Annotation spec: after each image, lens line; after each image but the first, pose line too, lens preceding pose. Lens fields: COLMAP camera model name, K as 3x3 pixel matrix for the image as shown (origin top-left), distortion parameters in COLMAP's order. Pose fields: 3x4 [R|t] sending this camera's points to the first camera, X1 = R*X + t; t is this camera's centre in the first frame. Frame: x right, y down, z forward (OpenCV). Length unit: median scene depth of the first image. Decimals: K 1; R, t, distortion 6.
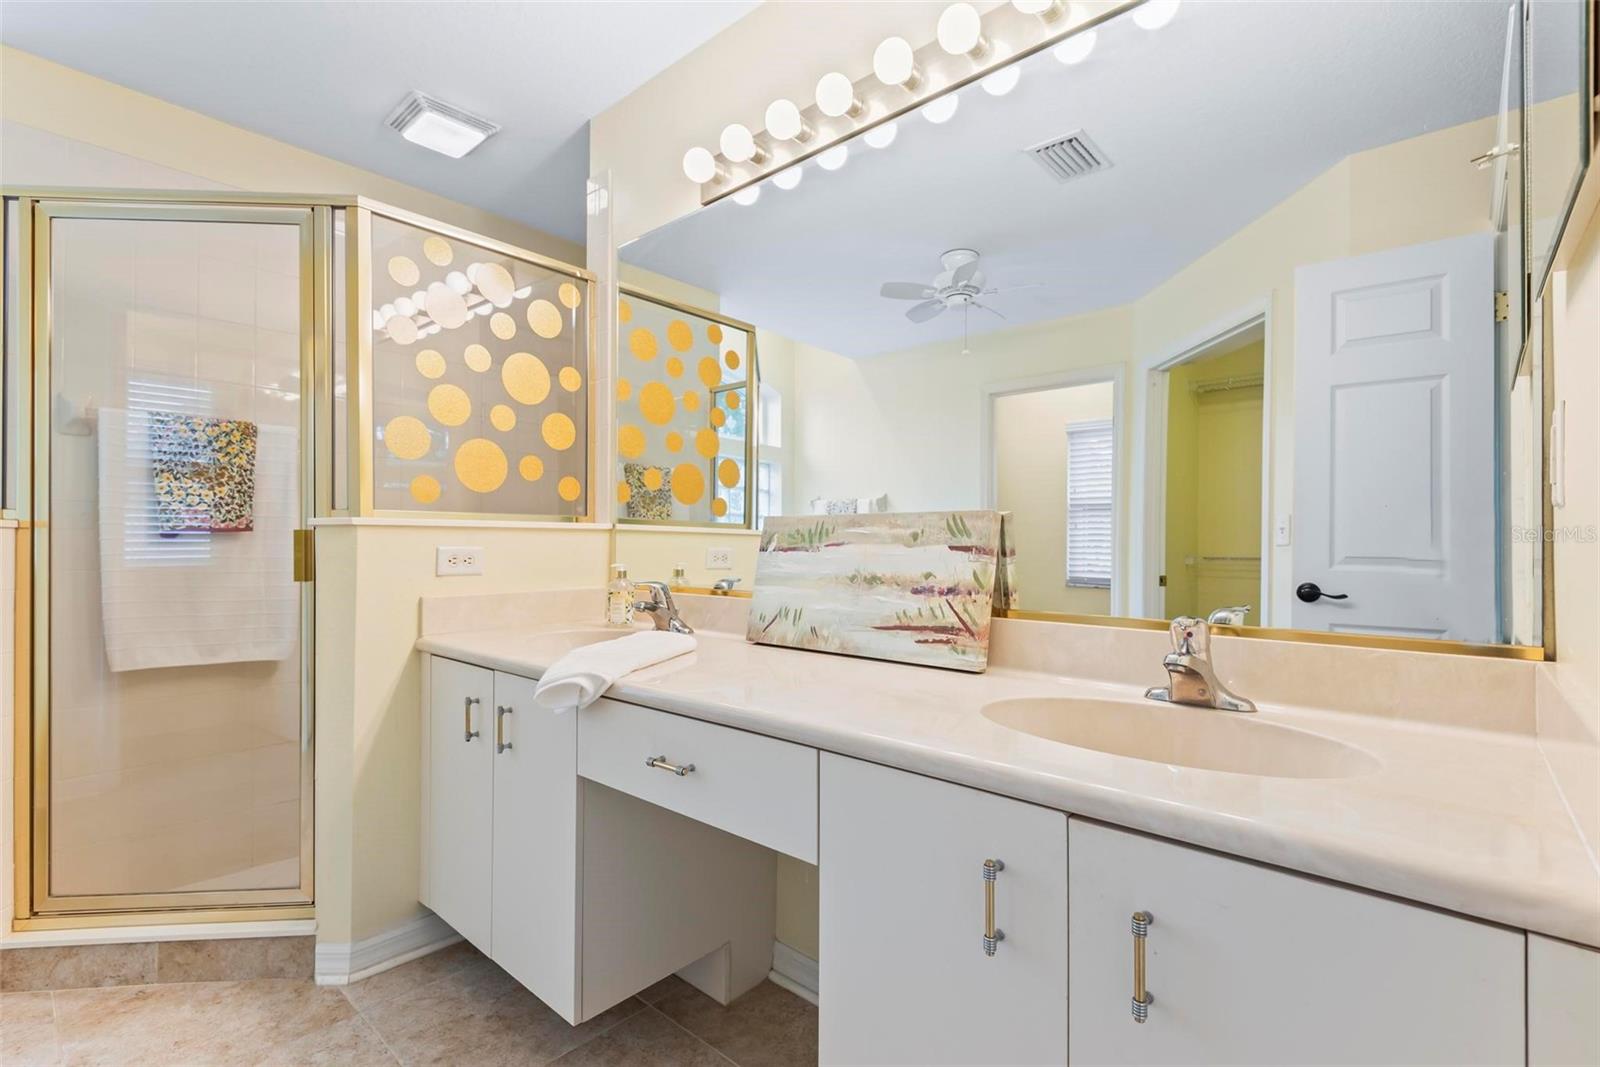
lens RADIAL K [[730.8, 0, 801.0], [0, 730.8, 536.9], [0, 0, 1]] dist [0.019468, -0.010851]
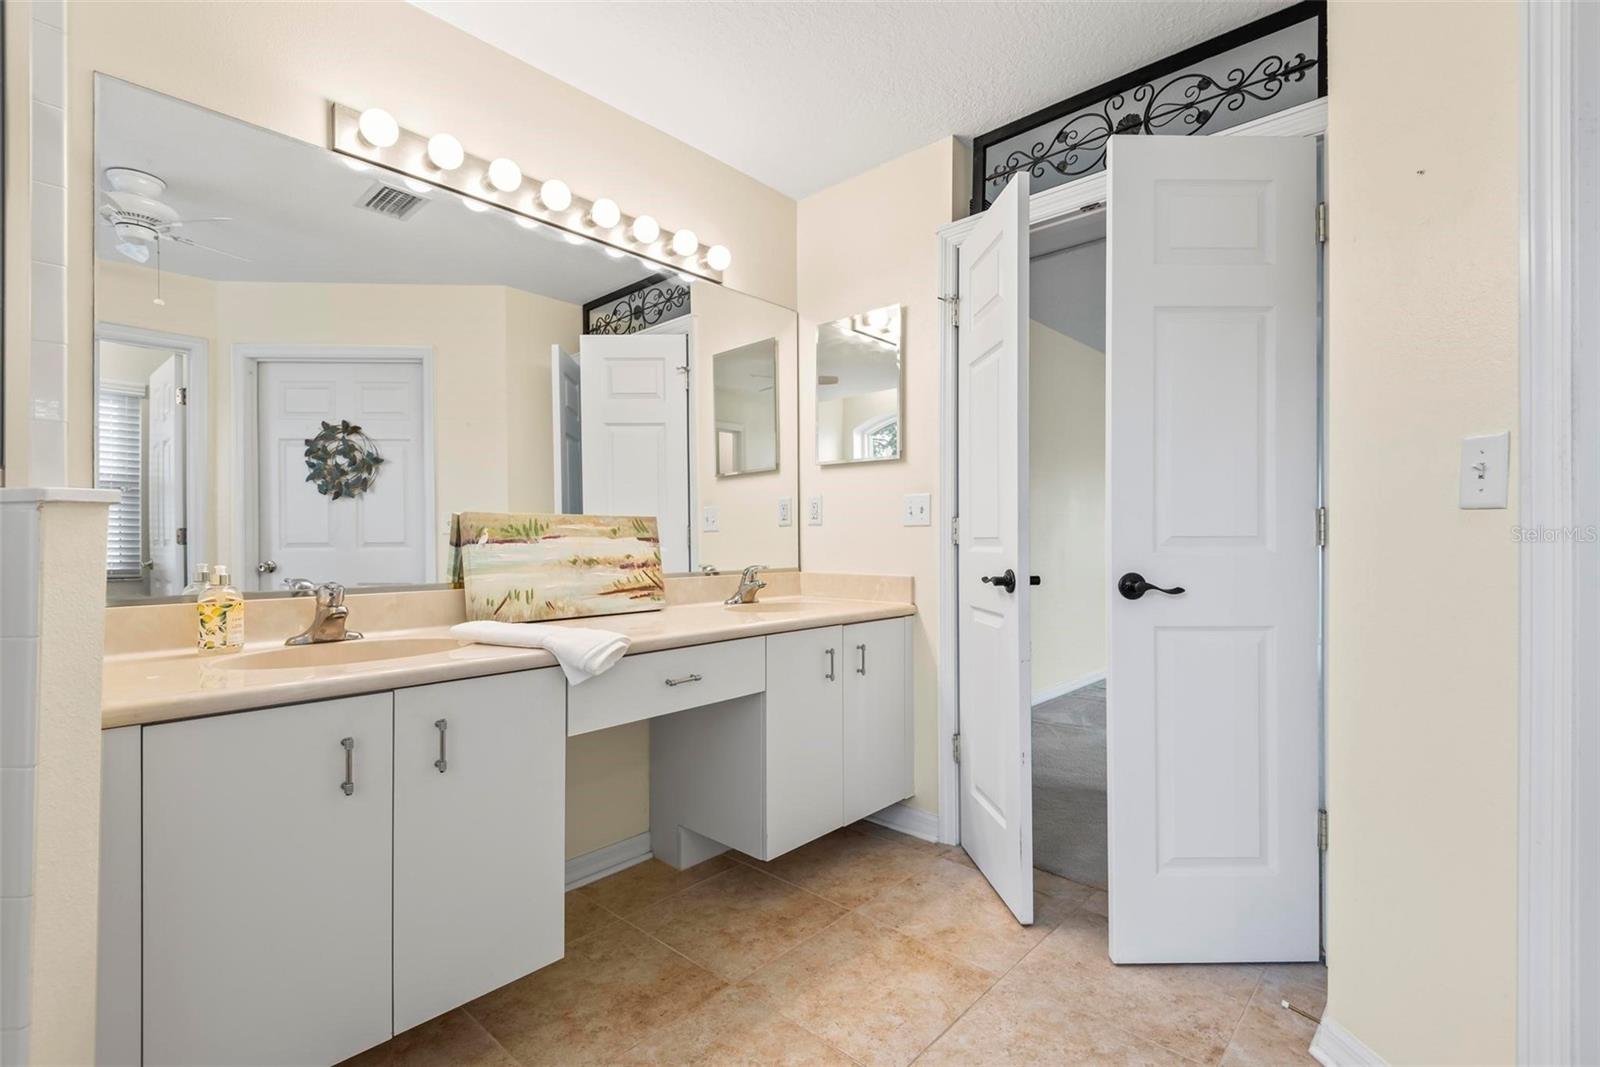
lens RADIAL K [[730.8, 0, 808.2], [0, 730.8, 536.0], [0, 0, 1]] dist [0.019468, -0.010851]
pose [[0.015140, -0.001685, 0.999884, -1.391482], [-0.006716, 0.999976, 0.001787, 0.003123], [-0.999863, -0.006742, 0.015128, 0.582349]]
